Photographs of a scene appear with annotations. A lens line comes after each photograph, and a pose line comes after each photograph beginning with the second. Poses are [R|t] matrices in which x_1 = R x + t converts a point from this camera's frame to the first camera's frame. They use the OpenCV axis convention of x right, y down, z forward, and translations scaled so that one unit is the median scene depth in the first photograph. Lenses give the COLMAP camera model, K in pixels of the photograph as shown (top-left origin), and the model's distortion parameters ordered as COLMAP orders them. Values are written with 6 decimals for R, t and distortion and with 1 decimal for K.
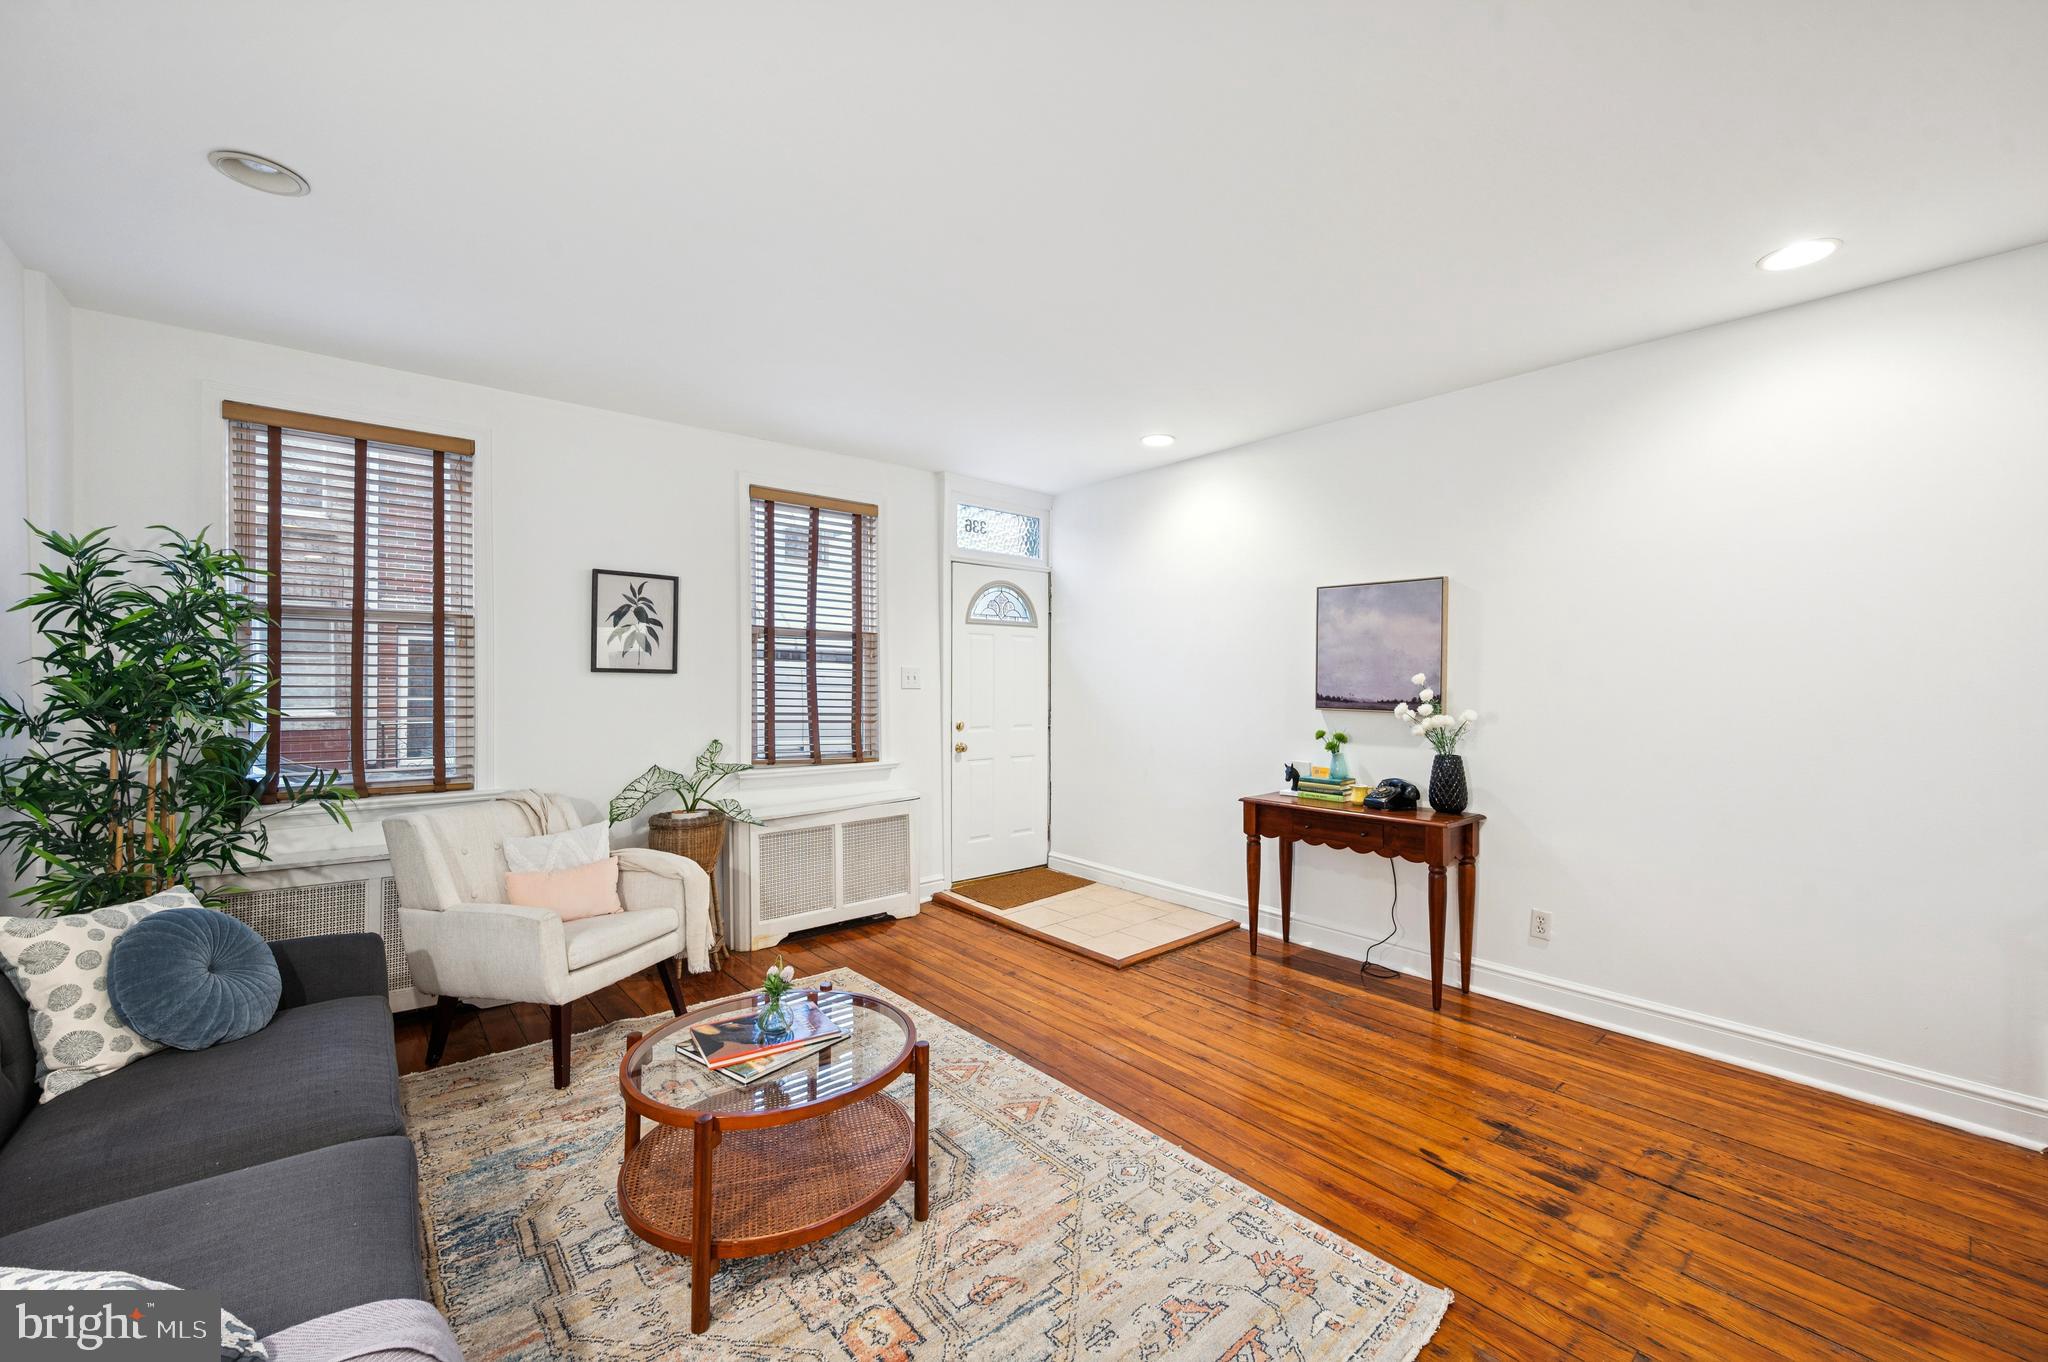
lens RADIAL K [[809.9, 0, 1040.6], [0, 809.9, 679.4], [0, 0, 1]] dist [-0.003293, 0.000780]
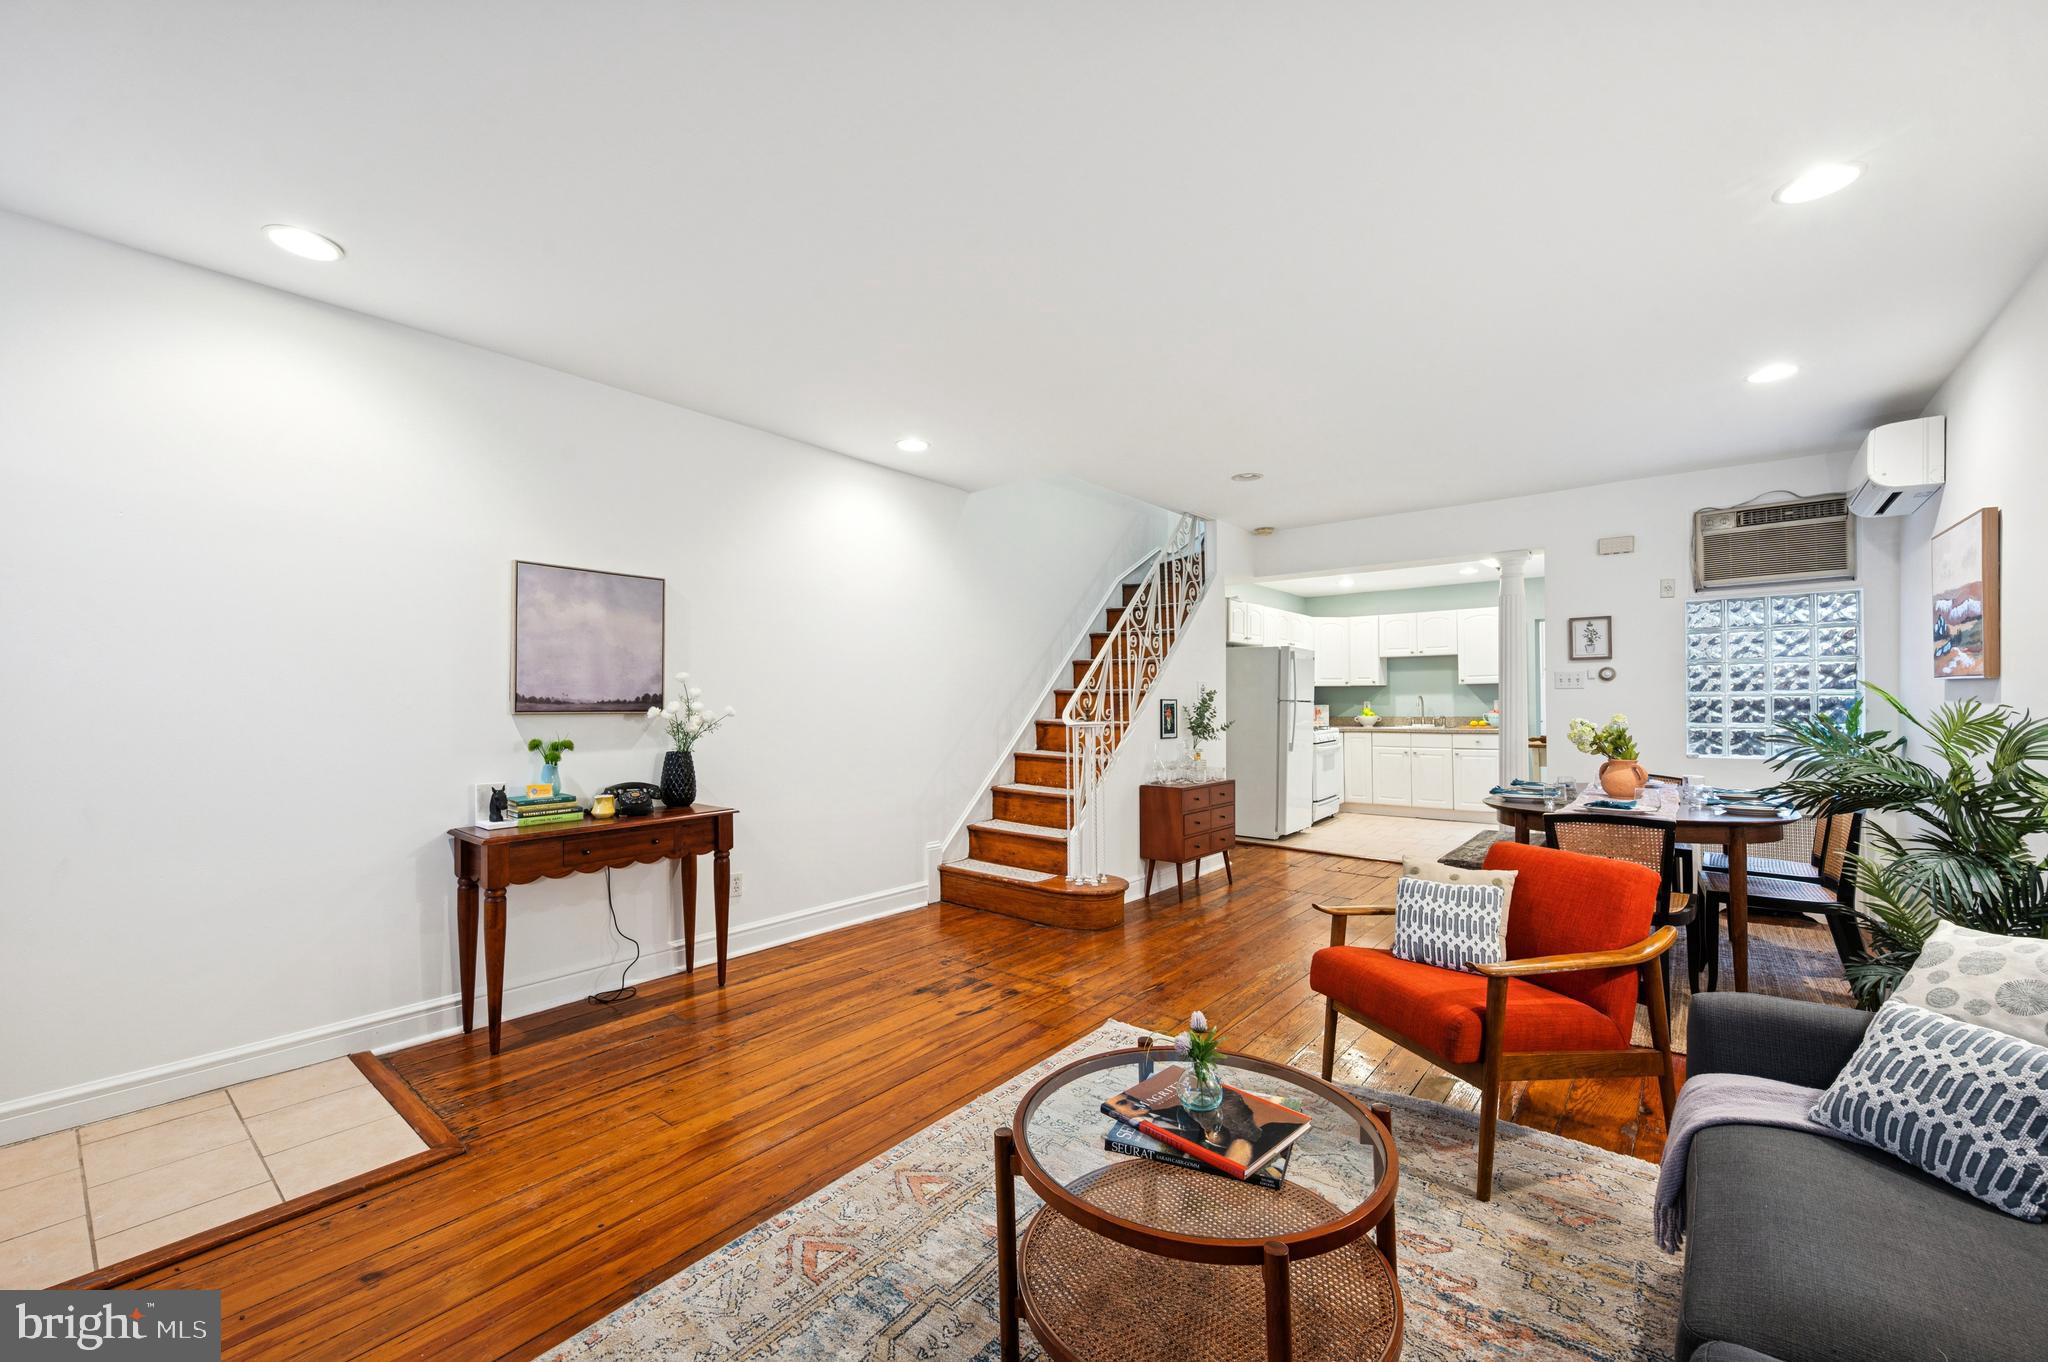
lens RADIAL K [[809.9, 0, 1029.4], [0, 809.9, 687.2], [0, 0, 1]] dist [-0.003293, 0.000780]
pose [[-0.181484, 0.014171, 0.983292, -0.560522], [0.003690, 0.999899, -0.013729, 0.024479], [-0.983387, 0.001137, -0.181518, 0.686599]]
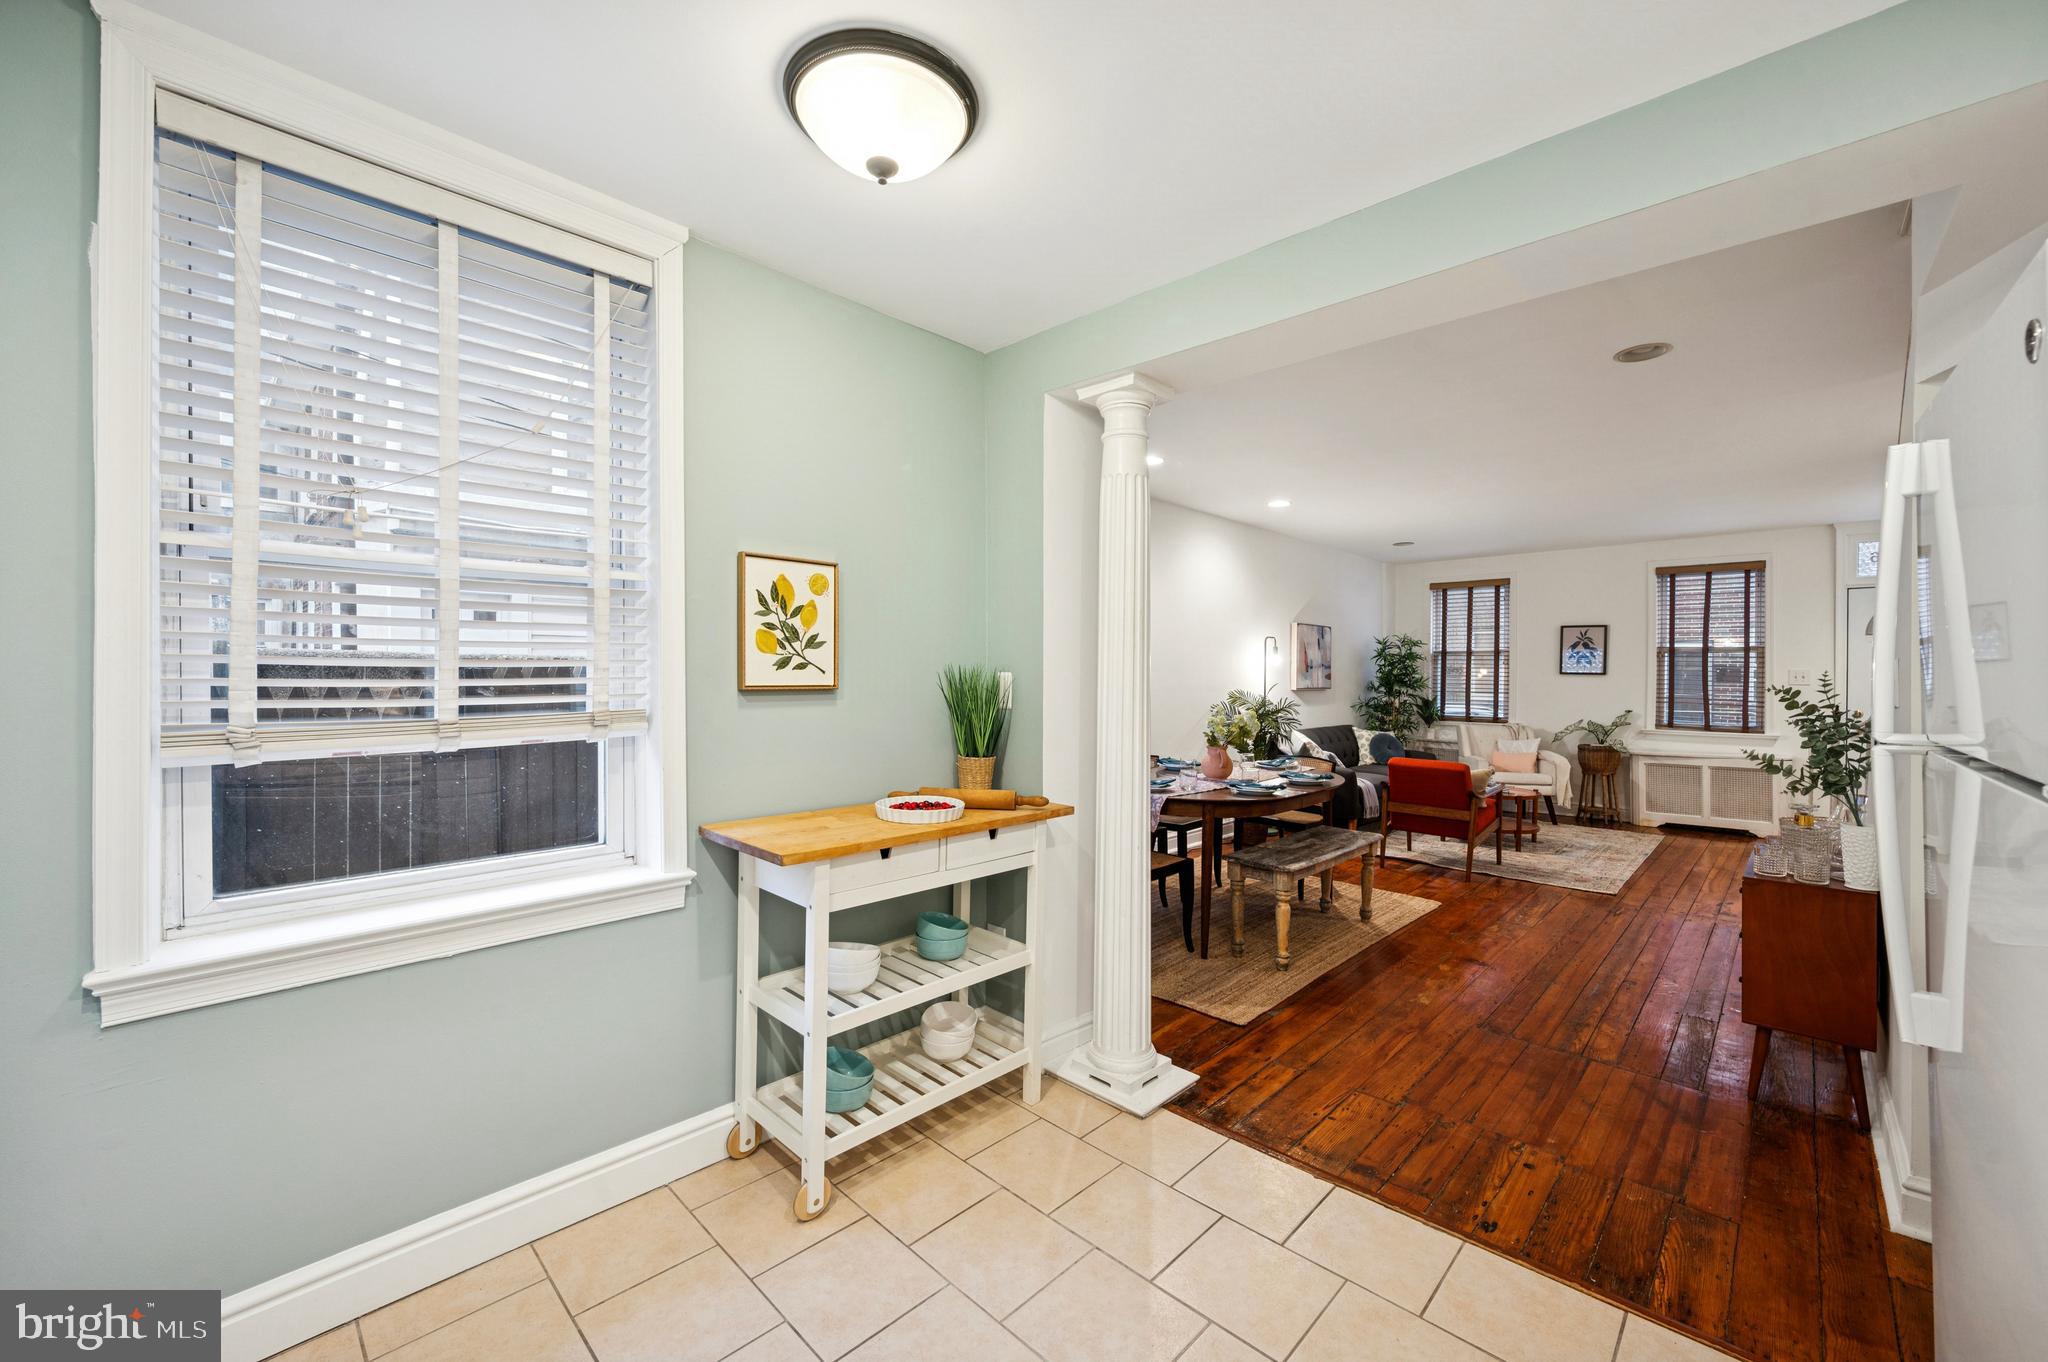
lens RADIAL K [[809.9, 0, 1030.6], [0, 809.9, 677.7], [0, 0, 1]] dist [-0.003293, 0.000780]
pose [[0.099377, 0.000158, -0.995050, 1.423770], [-0.005031, 0.999987, -0.000344, 0.007629], [0.995037, 0.005041, 0.099377, -0.599124]]
